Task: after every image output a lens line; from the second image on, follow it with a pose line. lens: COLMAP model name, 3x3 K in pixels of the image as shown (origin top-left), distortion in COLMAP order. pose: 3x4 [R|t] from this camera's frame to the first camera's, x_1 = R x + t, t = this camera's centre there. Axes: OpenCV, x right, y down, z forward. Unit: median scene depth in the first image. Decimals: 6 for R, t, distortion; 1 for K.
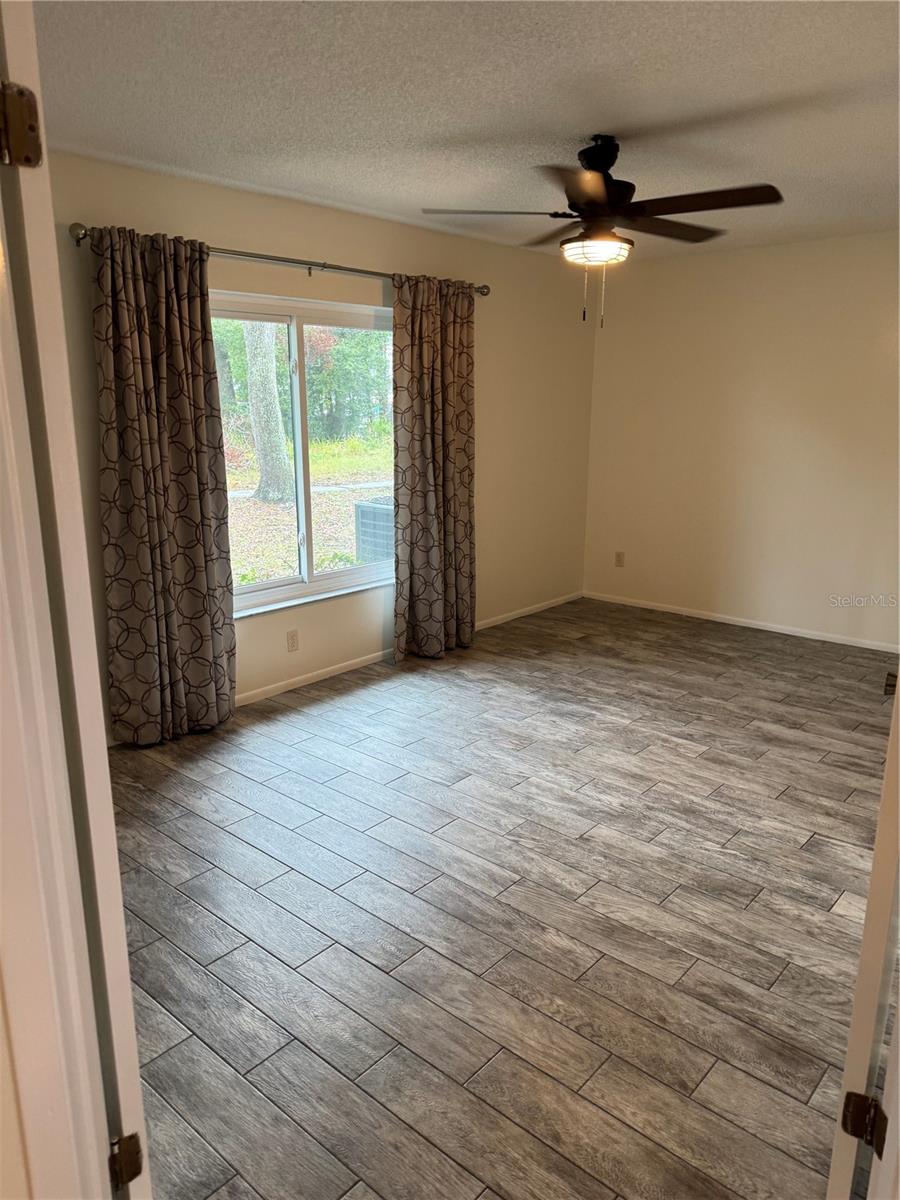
lens RADIAL K [[829.4, 0, 446.1], [0, 829.4, 610.4], [0, 0, 1]] dist [0.115181, -0.151817]
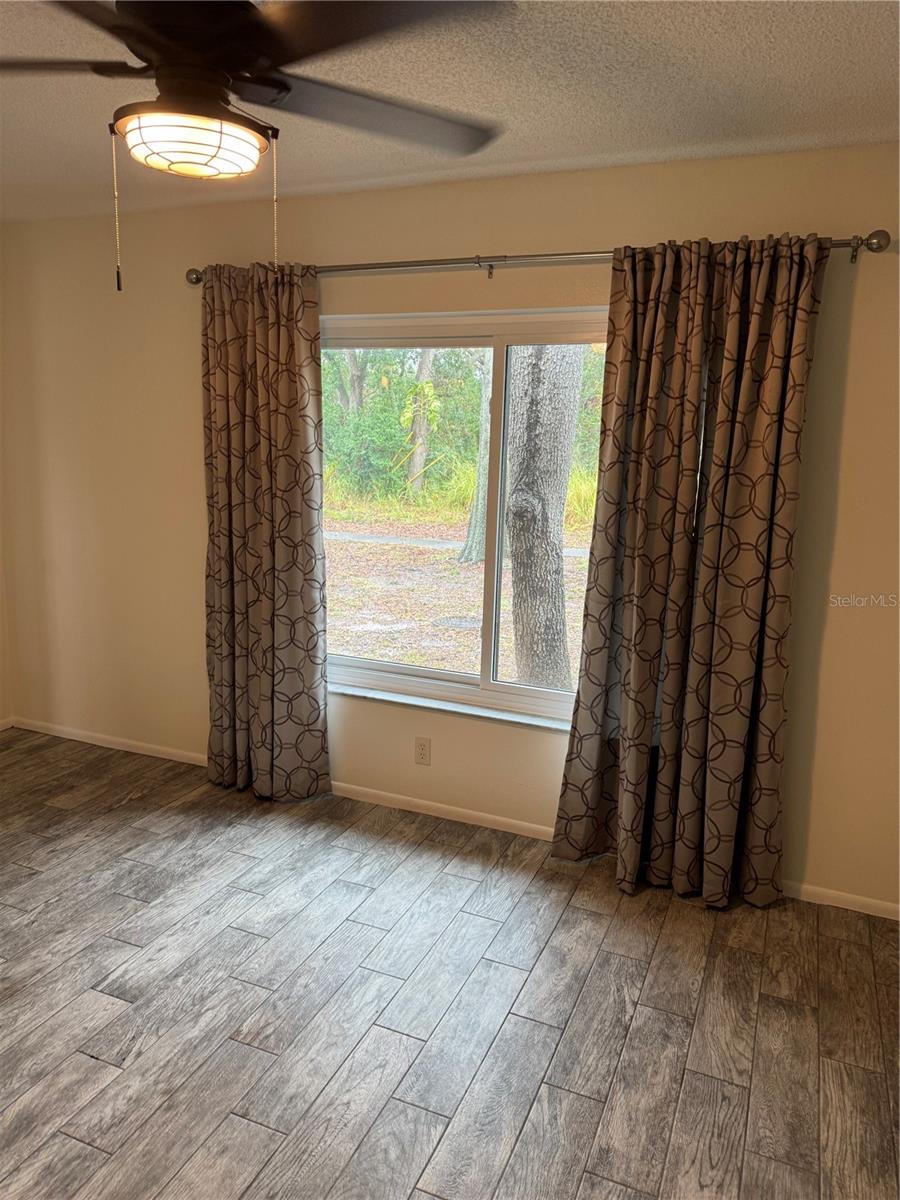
lens RADIAL K [[853.2, 0, 441.0], [0, 853.2, 584.0], [0, 0, 1]] dist [0.052934, -0.057232]
pose [[0.315119, 0.174875, -0.932801, 0.511189], [-0.261126, 0.960917, 0.091932, -0.182628], [0.912422, 0.214609, 0.348468, 0.690617]]
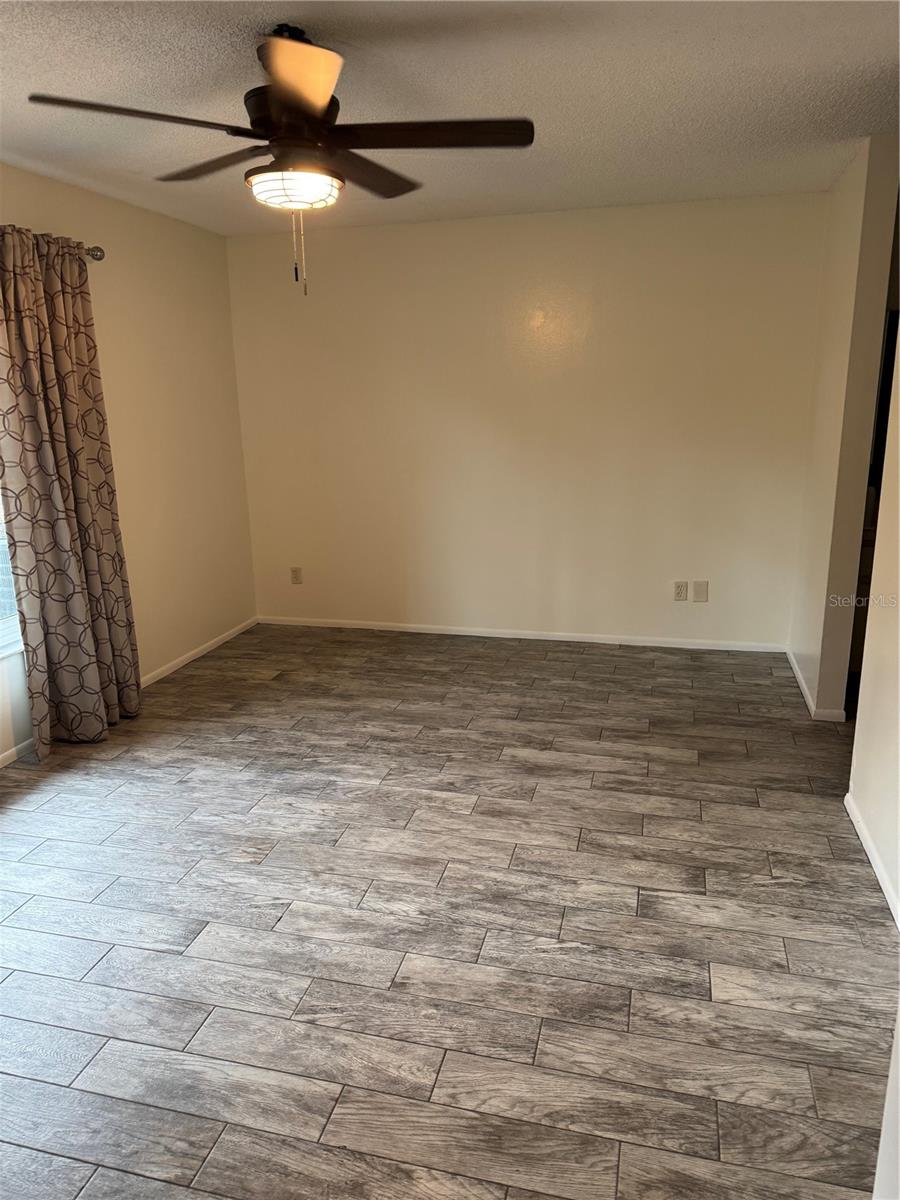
lens RADIAL K [[838.2, 0, 448.1], [0, 838.2, 601.5], [0, 0, 1]] dist [0.077185, -0.114459]
pose [[0.891249, -0.127063, 0.435351, -0.050417], [0.129604, 0.991276, 0.023994, -0.047662], [-0.434602, 0.035039, 0.899941, 0.193409]]
